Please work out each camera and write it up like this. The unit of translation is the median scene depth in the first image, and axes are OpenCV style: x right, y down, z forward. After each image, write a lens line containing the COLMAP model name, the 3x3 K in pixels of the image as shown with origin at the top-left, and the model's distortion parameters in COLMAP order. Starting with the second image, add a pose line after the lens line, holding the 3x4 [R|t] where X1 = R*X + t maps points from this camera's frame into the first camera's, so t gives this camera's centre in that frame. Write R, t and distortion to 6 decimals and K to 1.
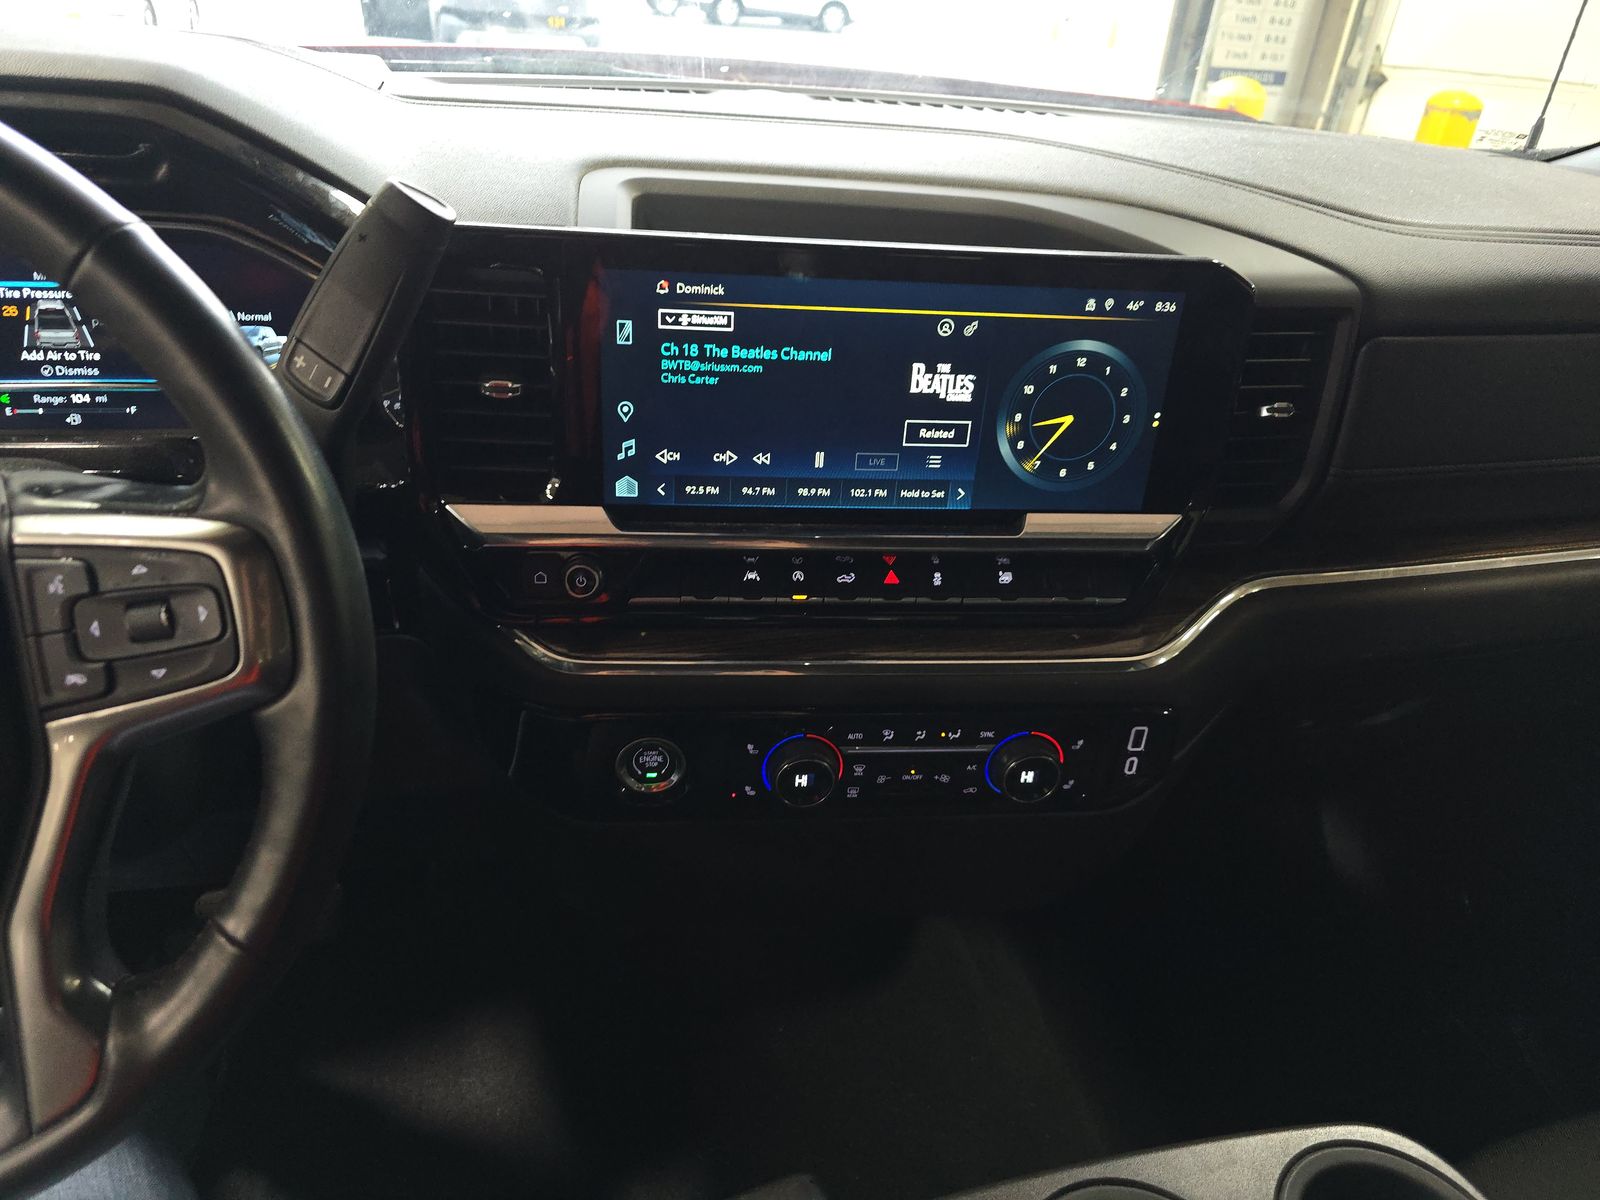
lens RADIAL K [[1067.9, 0, 802.0], [0, 1067.9, 669.7], [0, 0, 1]] dist [0.027363, -0.035878]
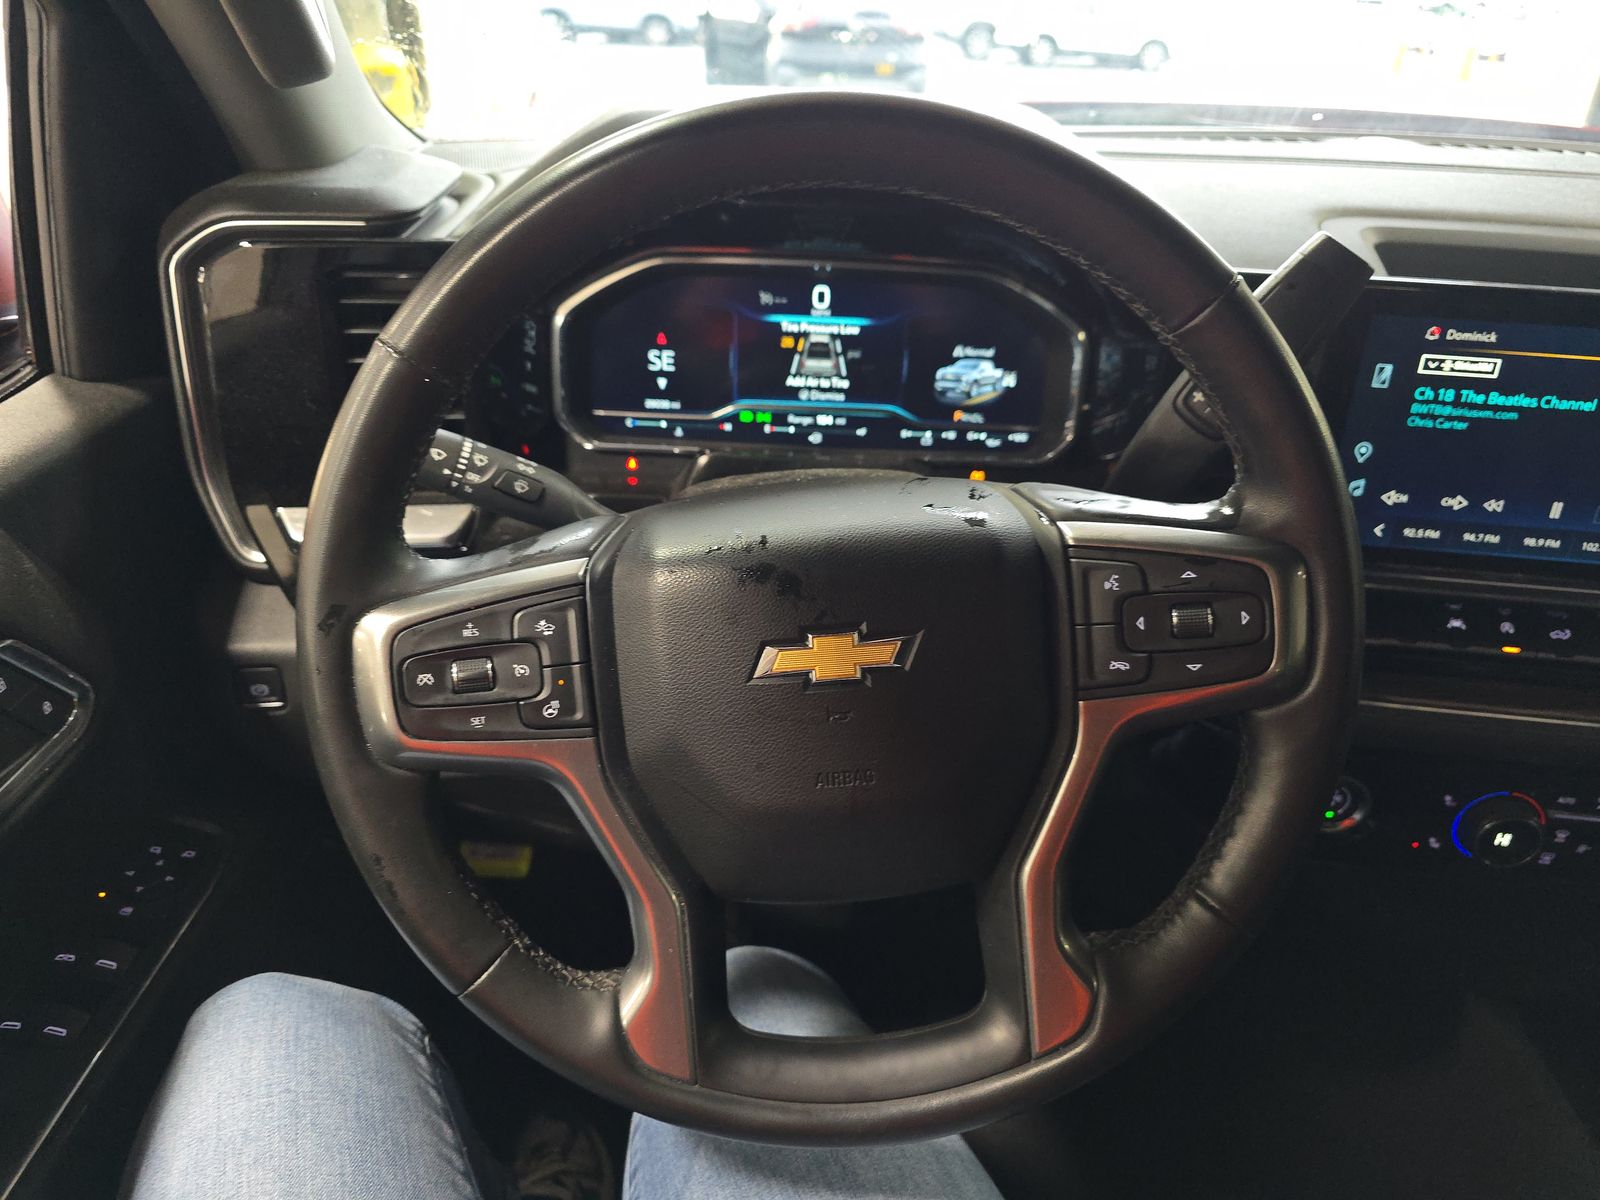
lens RADIAL K [[1108.3, 0, 803.2], [0, 1108.3, 656.9], [0, 0, 1]] dist [-0.006956, -0.008936]
pose [[0.967329, 0.087309, -0.238017, -0.414270], [-0.099492, 0.994248, -0.039640, 0.045498], [0.233187, 0.062026, 0.970452, -0.126839]]
